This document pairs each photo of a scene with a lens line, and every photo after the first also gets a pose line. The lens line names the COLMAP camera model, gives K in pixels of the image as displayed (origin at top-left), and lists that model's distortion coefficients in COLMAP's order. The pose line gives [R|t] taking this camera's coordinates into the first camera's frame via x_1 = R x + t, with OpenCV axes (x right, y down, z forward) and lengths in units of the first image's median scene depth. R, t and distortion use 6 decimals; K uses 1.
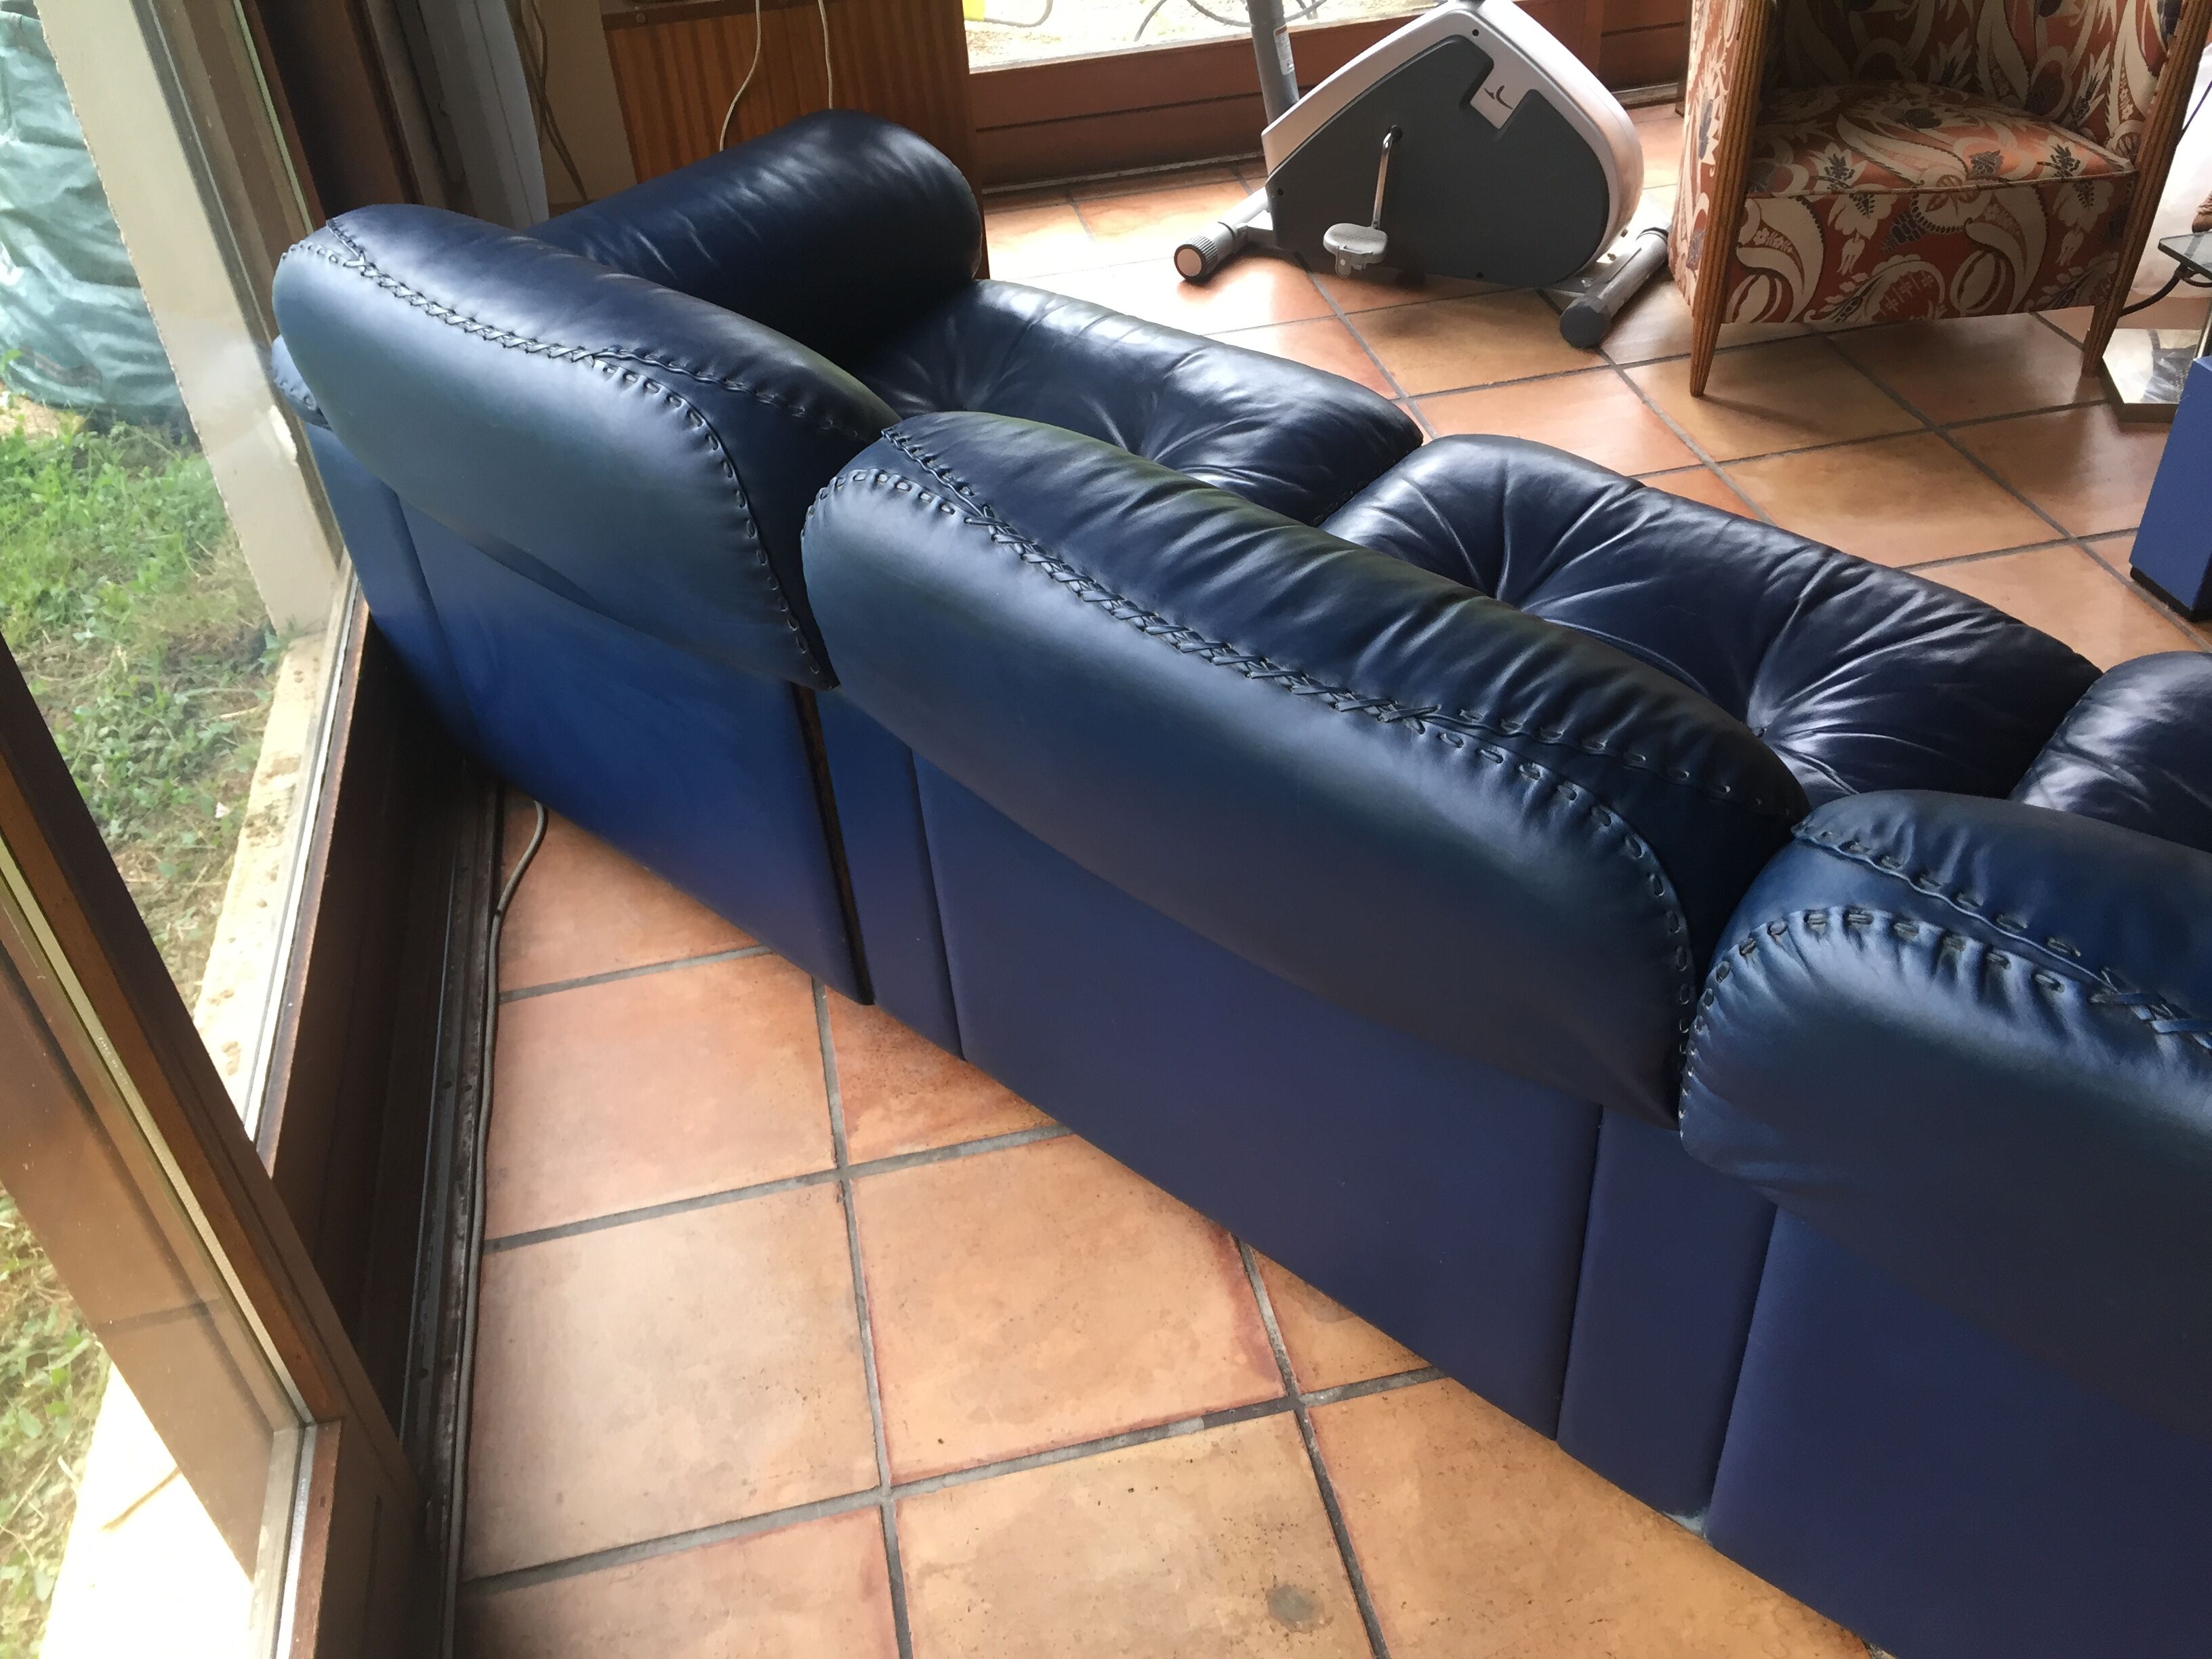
lens RADIAL K [[1917.5, 0, 1106.0], [0, 1917.5, 829.5], [0, 0, 1]] dist [0.064184, -0.088509]
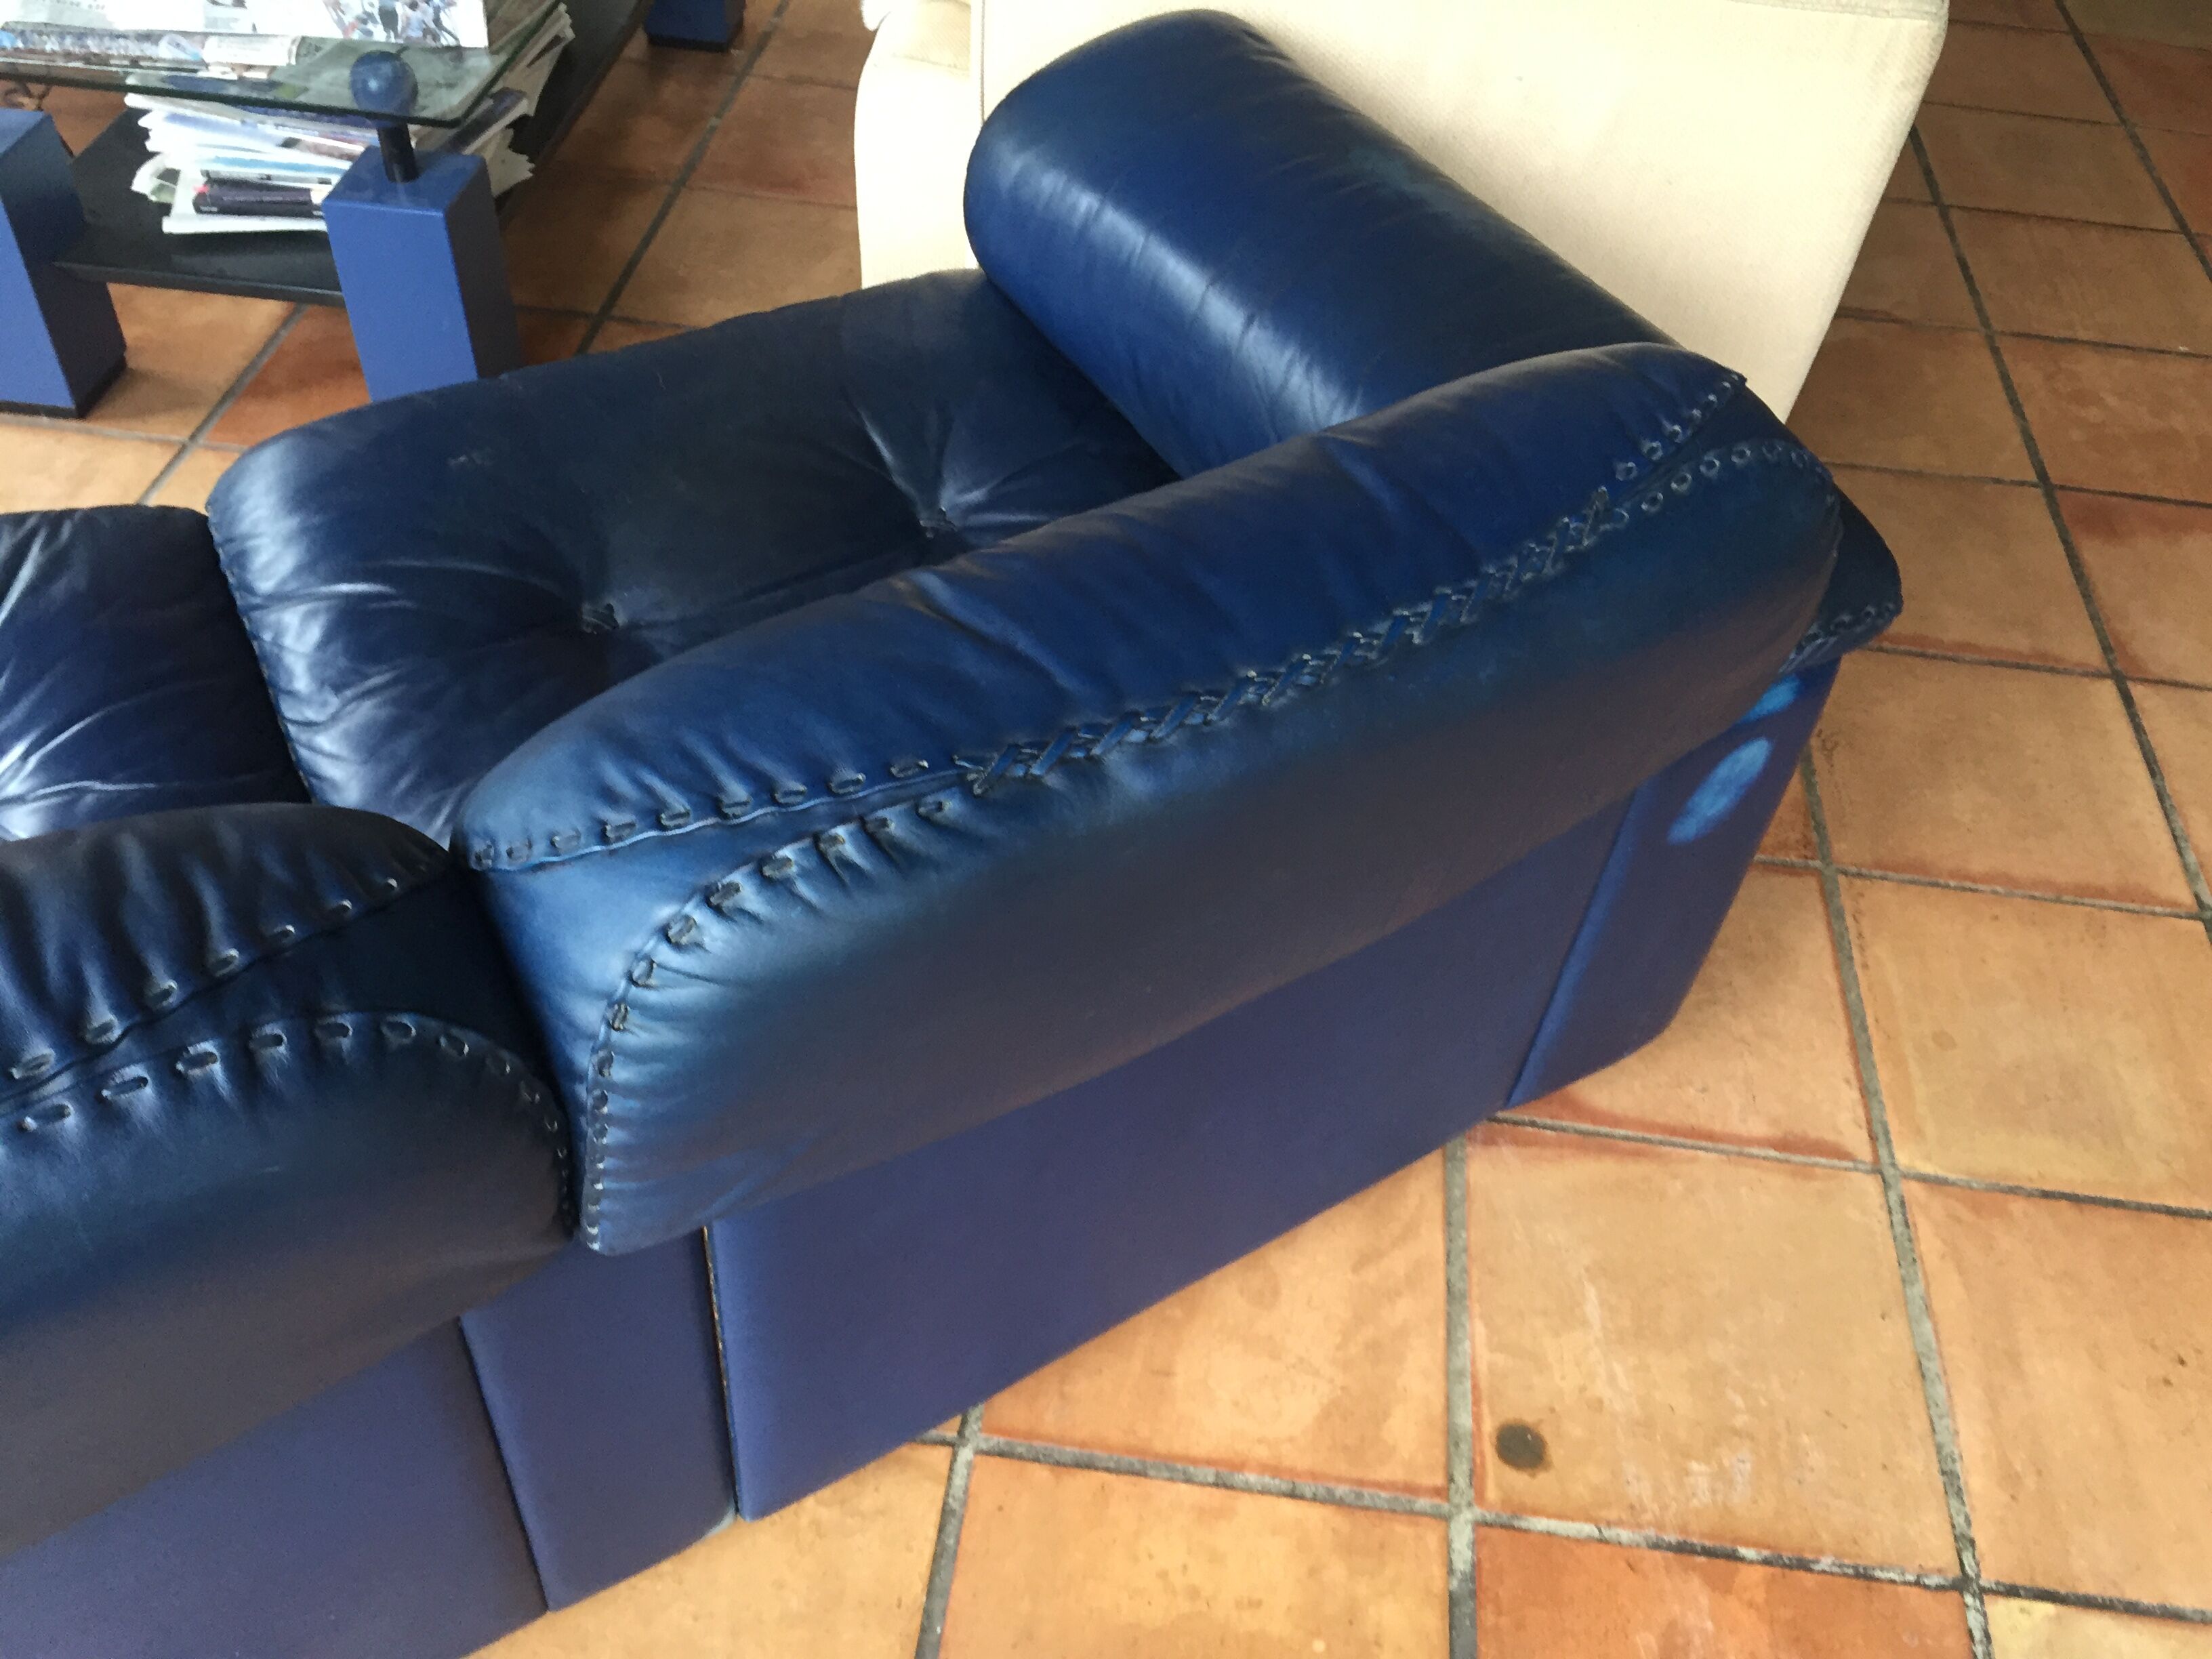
lens RADIAL K [[1917.5, 0, 1106.0], [0, 1917.5, 829.5], [0, 0, 1]] dist [0.064184, -0.088509]
pose [[0.296841, -0.623712, 0.723096, -0.111159], [0.517201, 0.741555, 0.427316, -0.210423], [-0.802738, 0.247141, 0.542709, 0.391614]]
